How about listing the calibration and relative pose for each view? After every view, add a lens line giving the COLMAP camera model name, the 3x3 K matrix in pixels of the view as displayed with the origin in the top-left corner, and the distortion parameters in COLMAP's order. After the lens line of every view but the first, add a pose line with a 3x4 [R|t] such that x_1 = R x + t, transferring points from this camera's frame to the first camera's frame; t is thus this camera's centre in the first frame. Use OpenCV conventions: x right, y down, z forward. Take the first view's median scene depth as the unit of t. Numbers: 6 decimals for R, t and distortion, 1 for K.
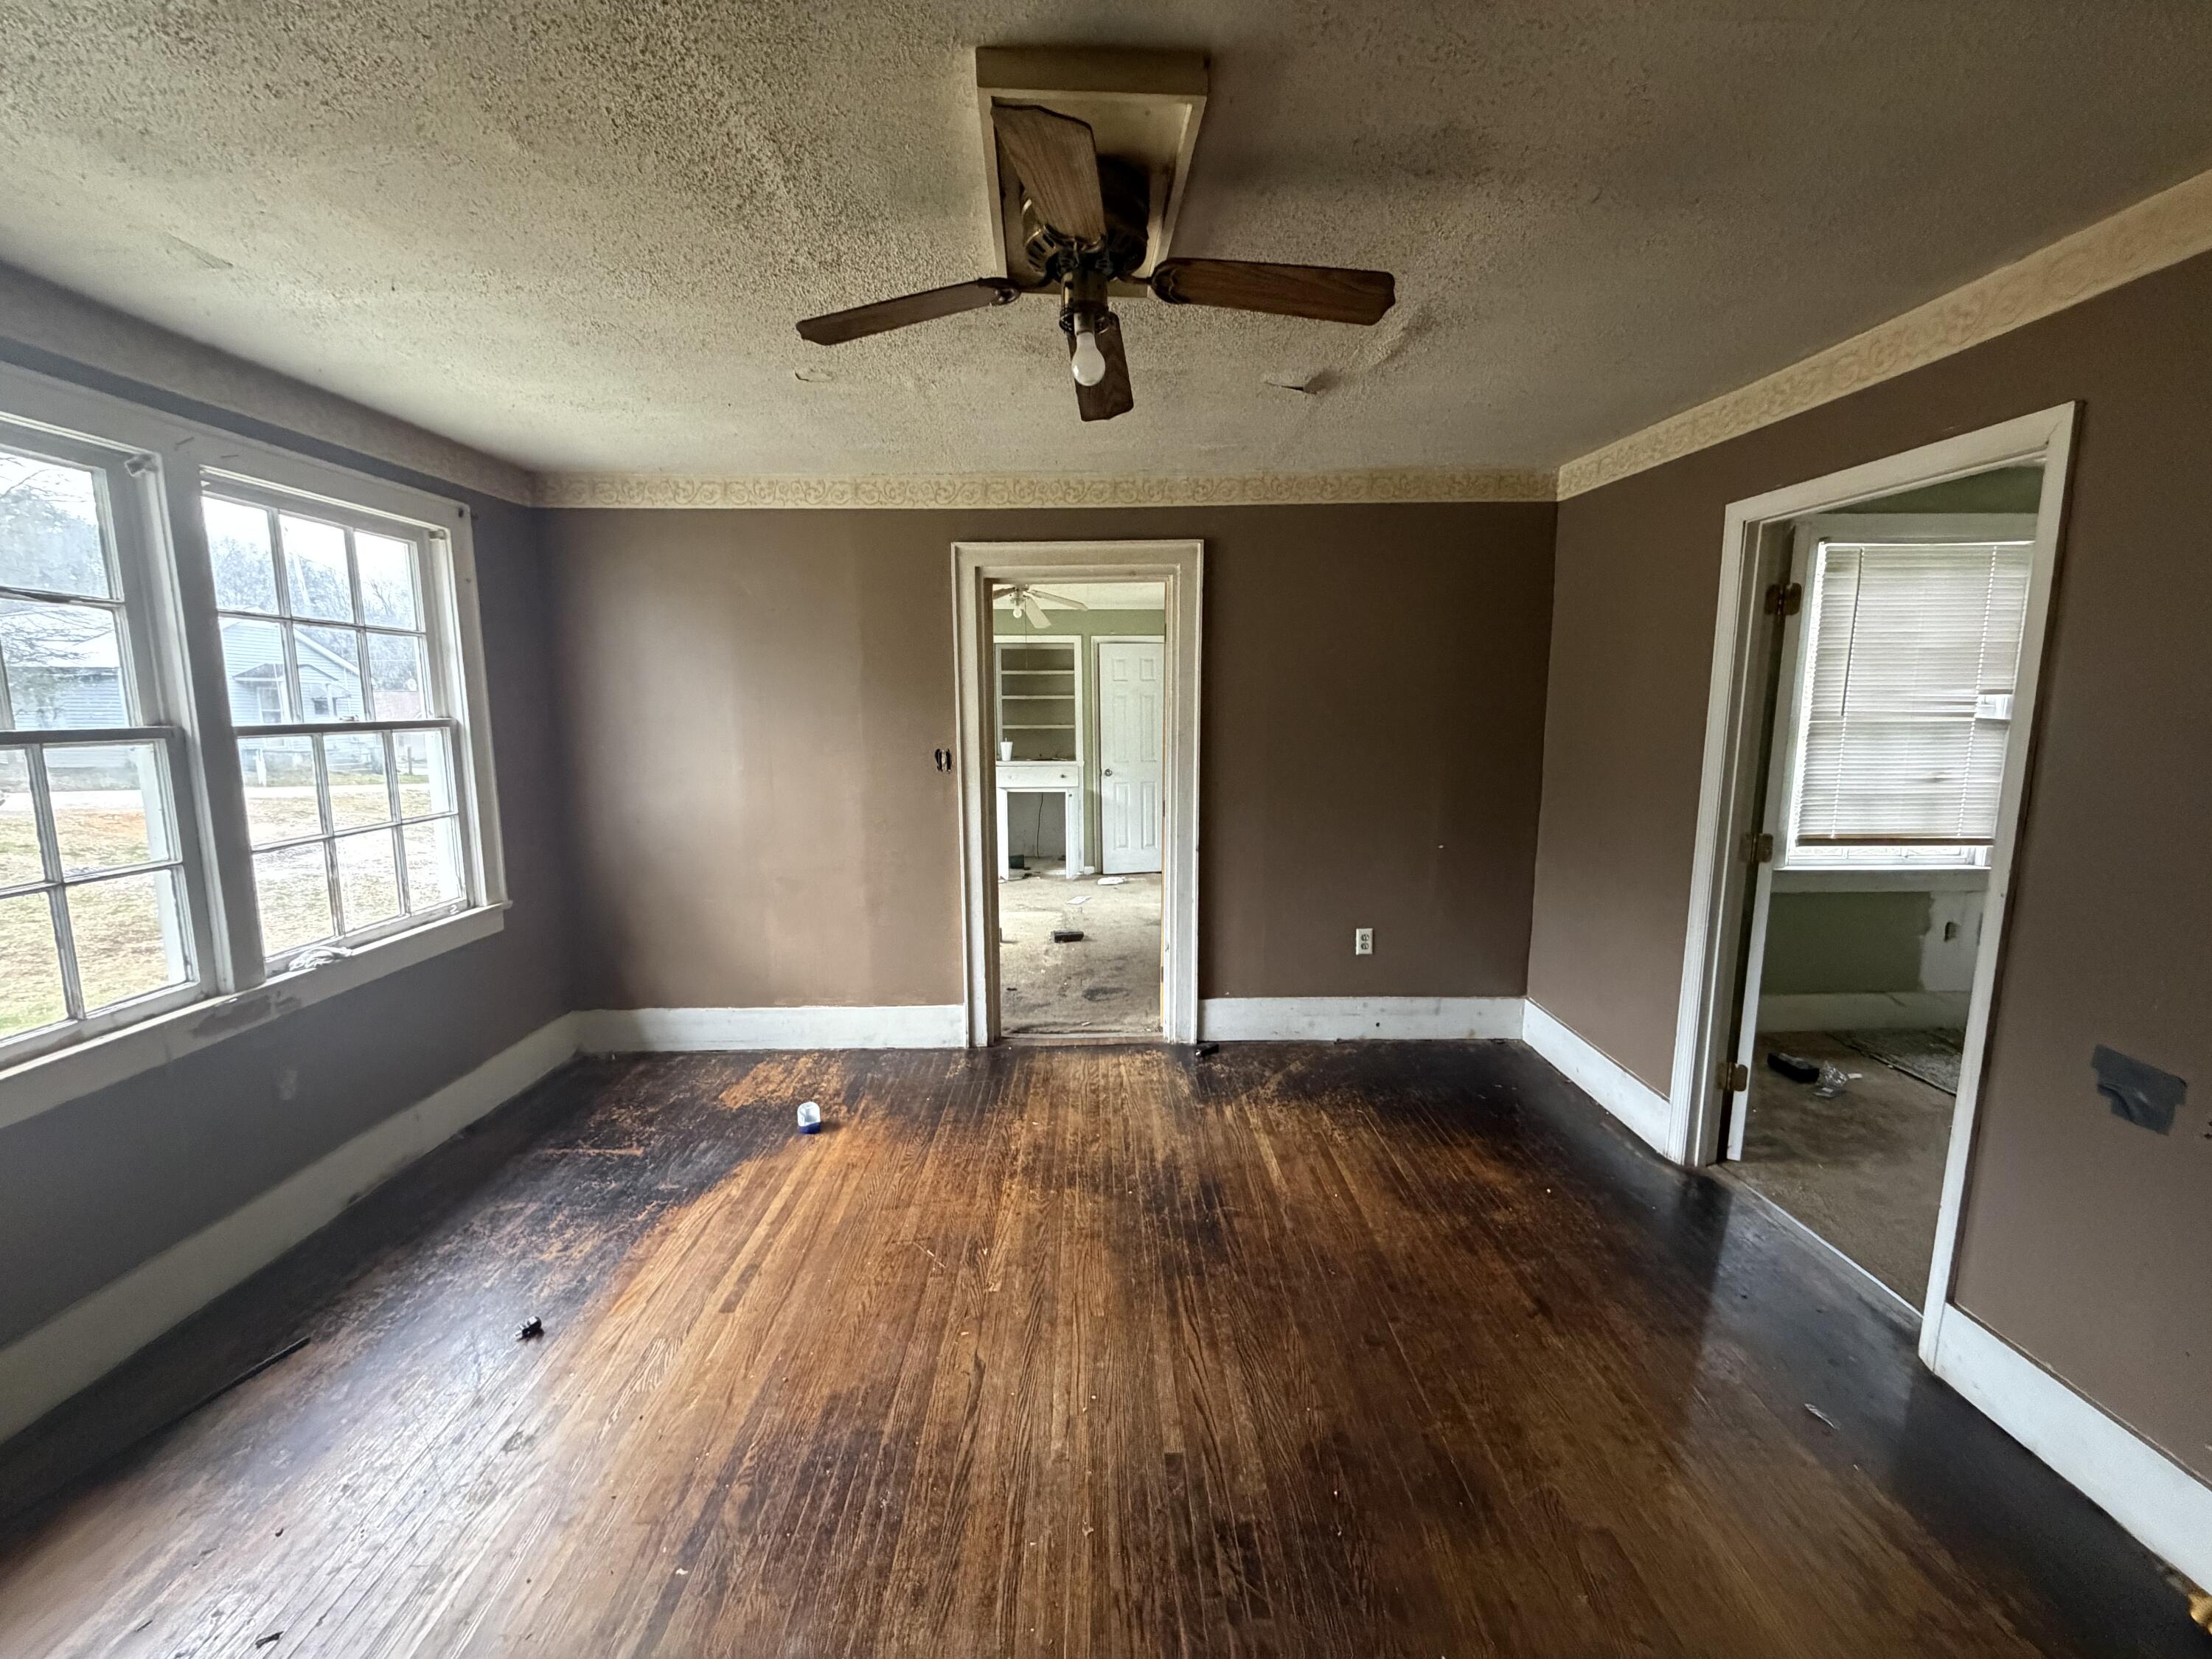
lens RADIAL K [[880.3, 0, 1100.1], [0, 880.3, 825.4], [0, 0, 1]] dist [-0.000458, 0.000374]
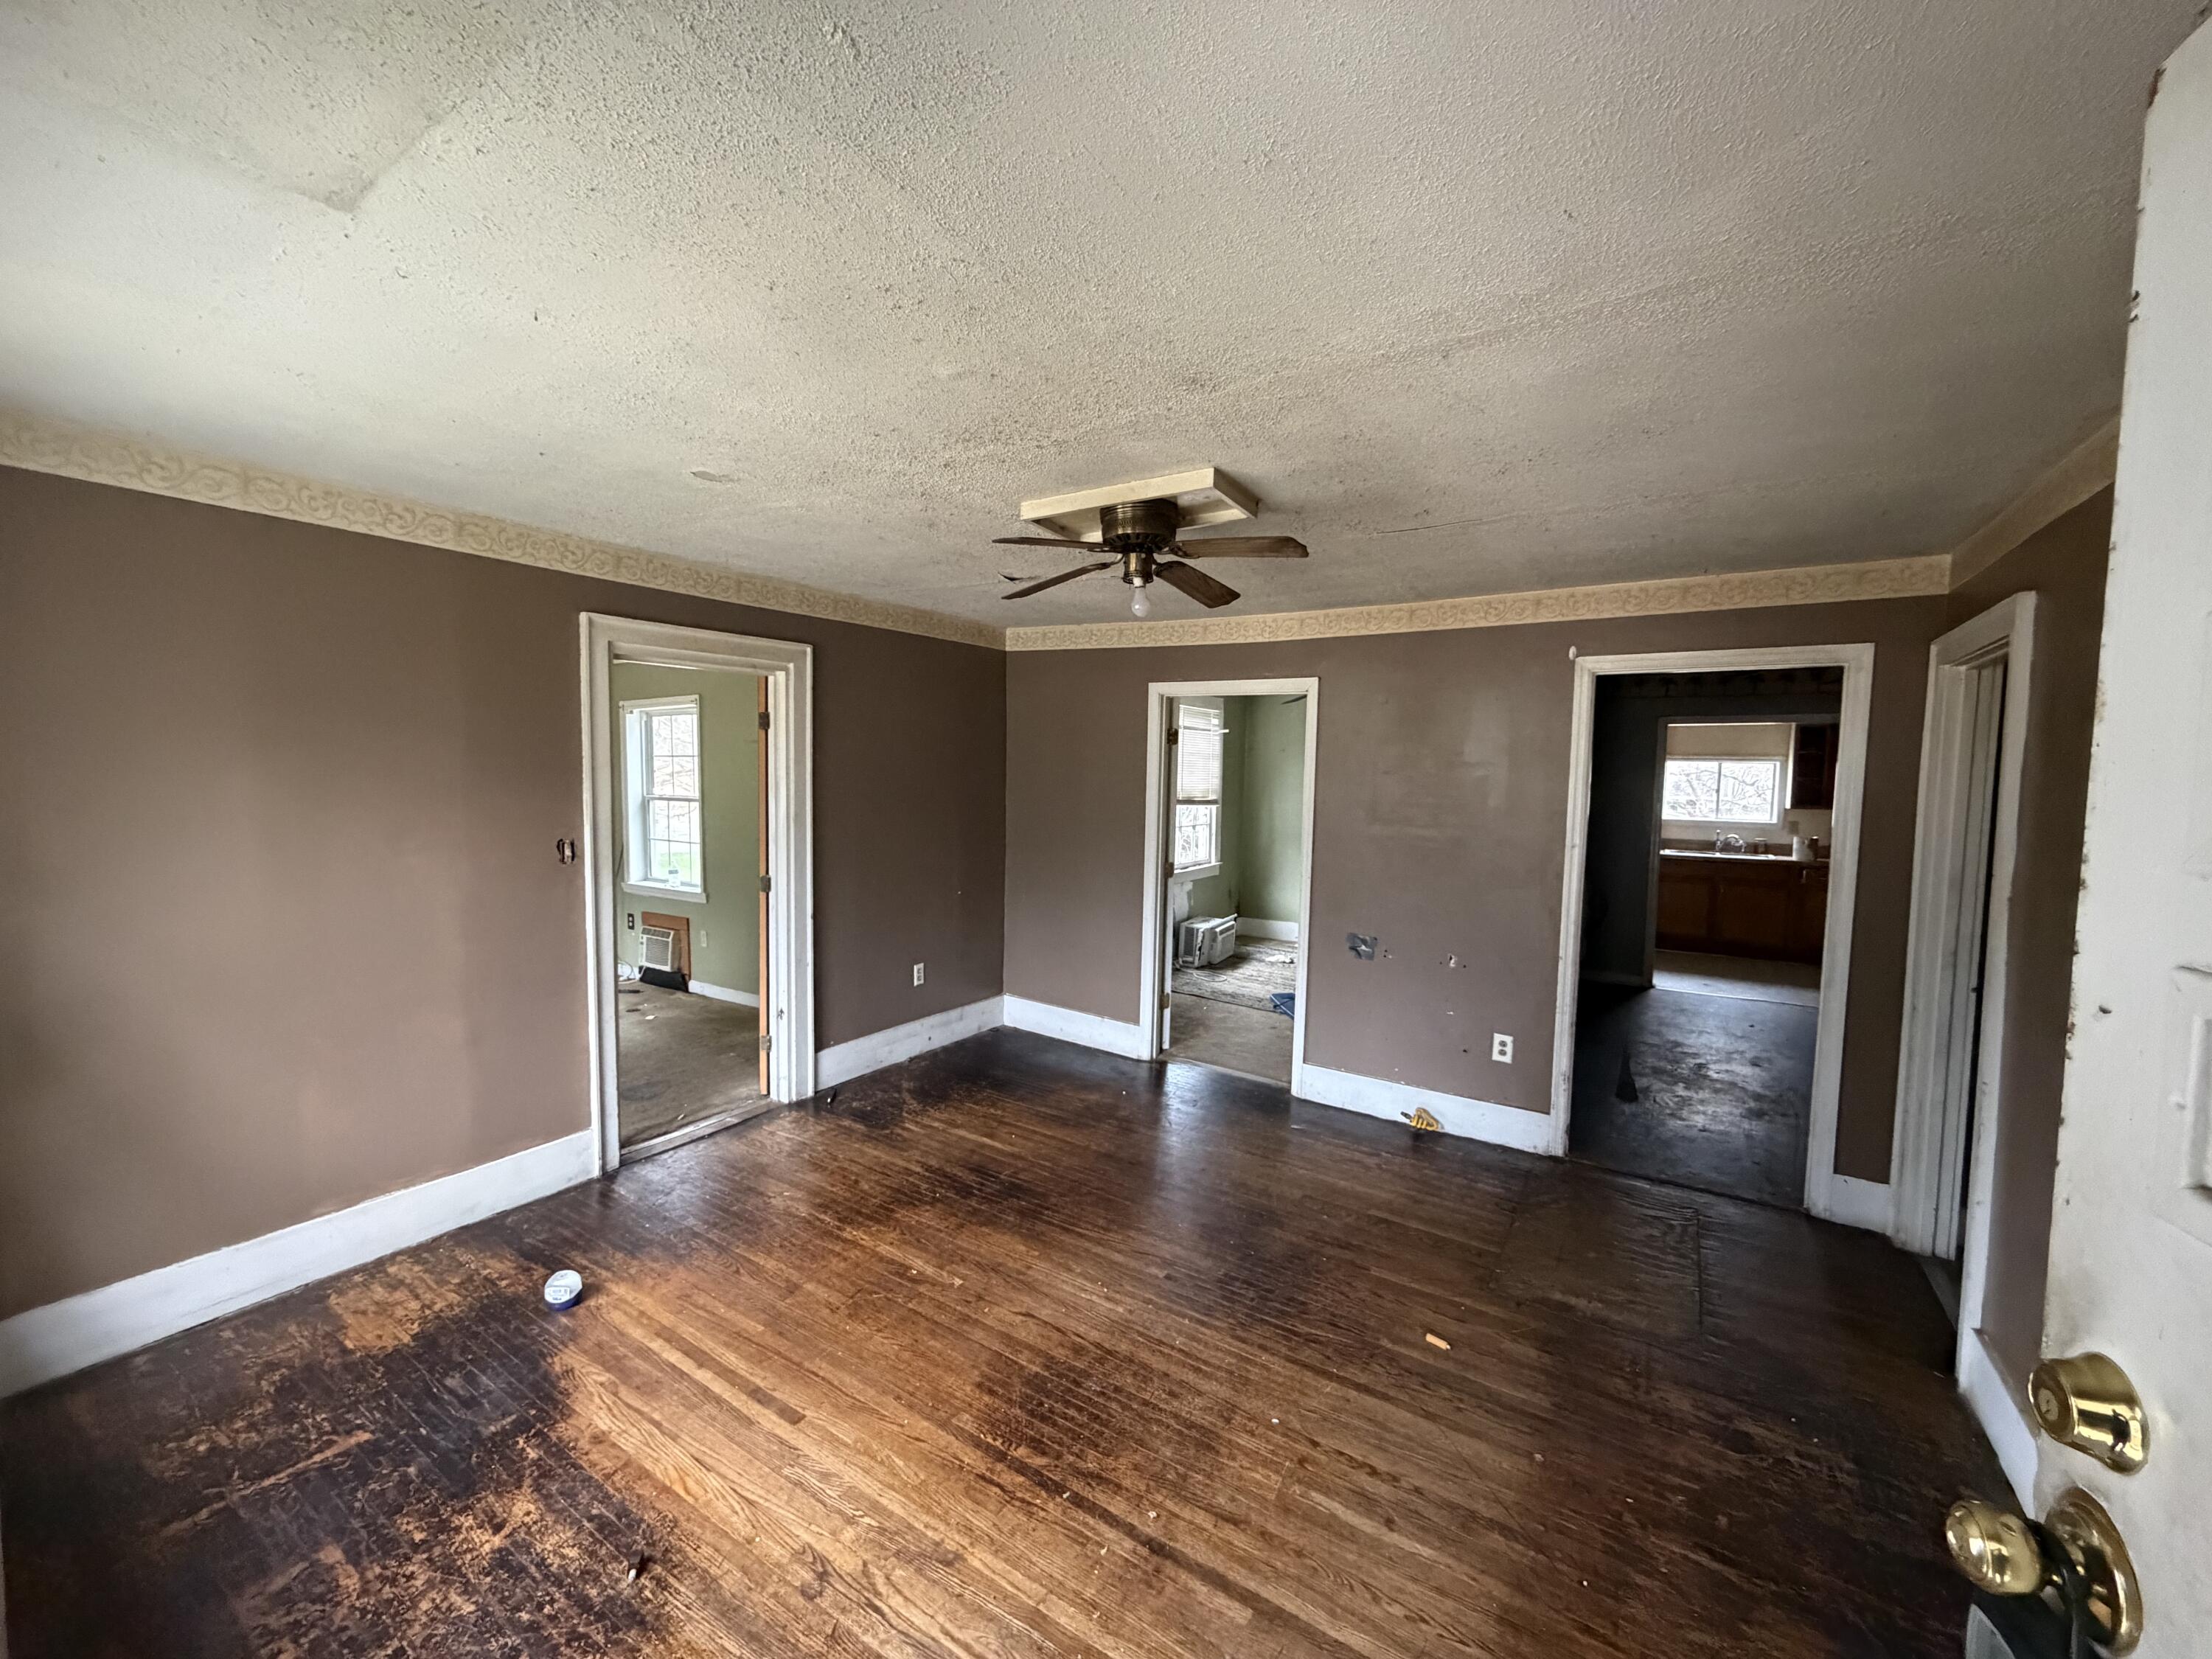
lens RADIAL K [[880.3, 0, 1100.1], [0, 880.3, 825.4], [0, 0, 1]] dist [-0.000458, 0.000374]
pose [[0.554182, -0.037242, 0.831562, -0.695339], [0.092150, 0.995603, -0.016824, -0.041052], [-0.827279, 0.085952, 0.555177, 0.081736]]
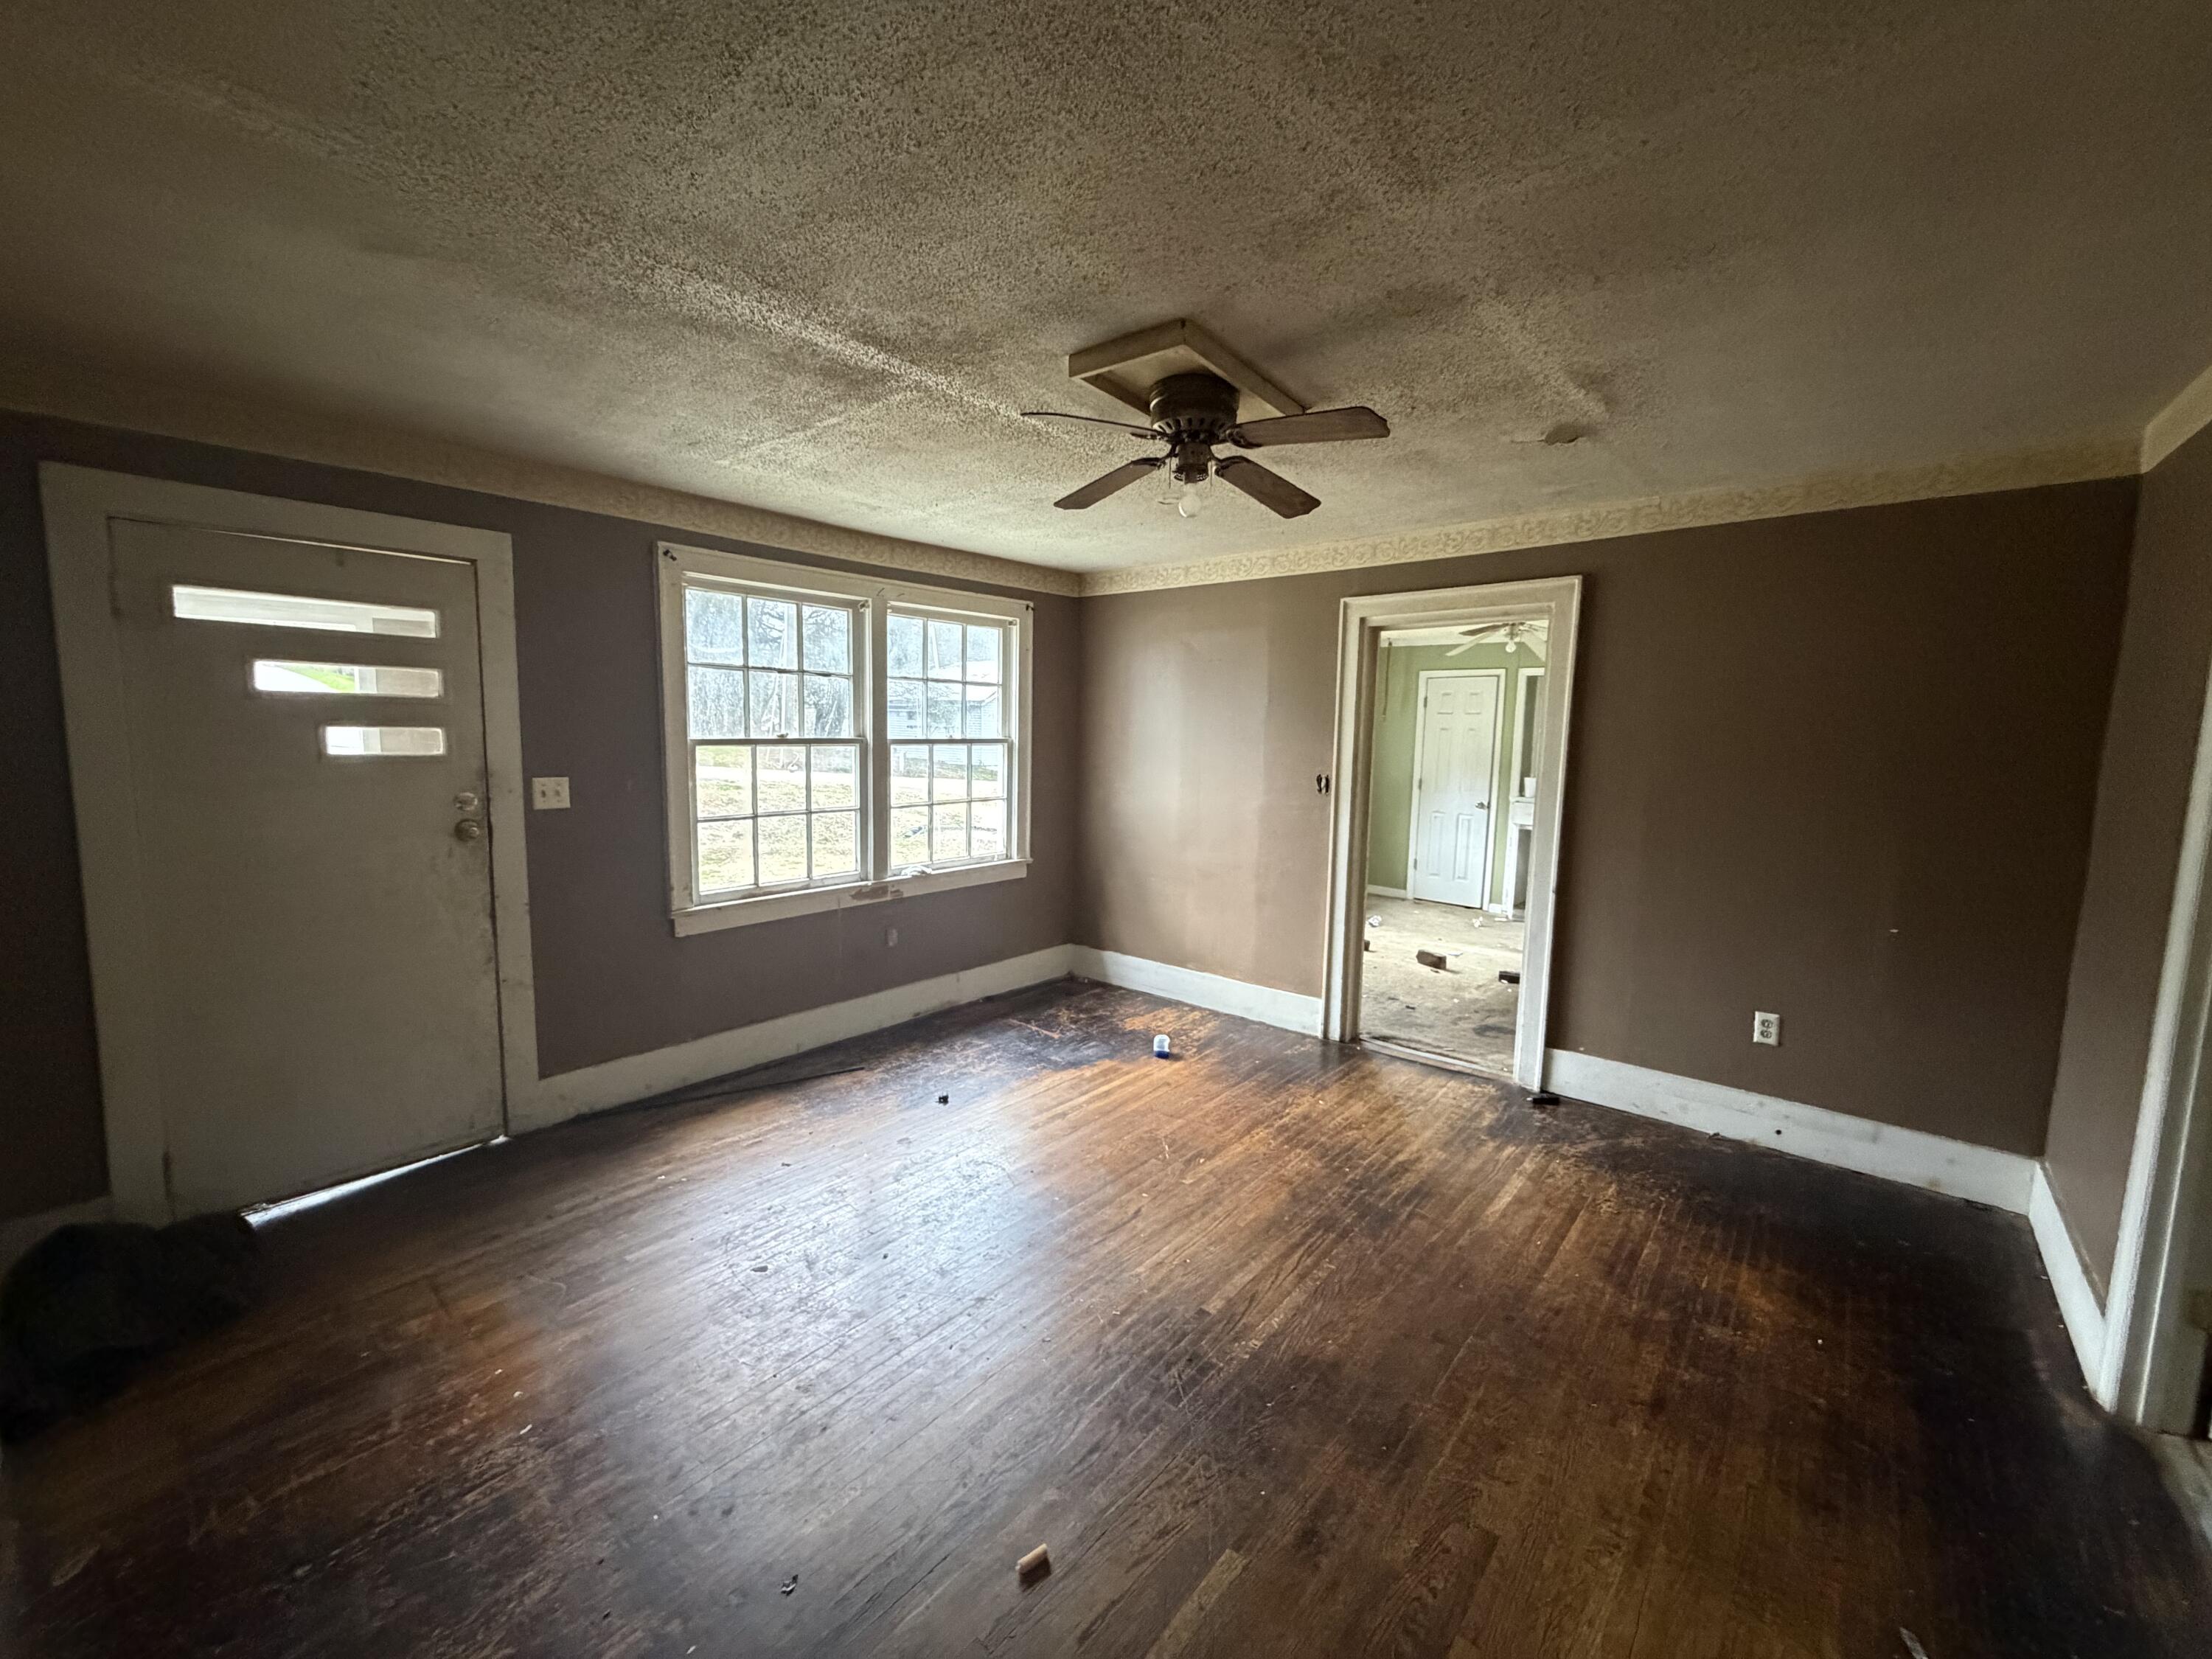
lens RADIAL K [[880.3, 0, 1100.1], [0, 880.3, 825.4], [0, 0, 1]] dist [-0.000458, 0.000374]
pose [[0.752765, 0.089812, -0.652134, 0.412350], [-0.111110, 0.993771, 0.008608, 0.002791], [0.648845, 0.065979, 0.758054, -0.076483]]
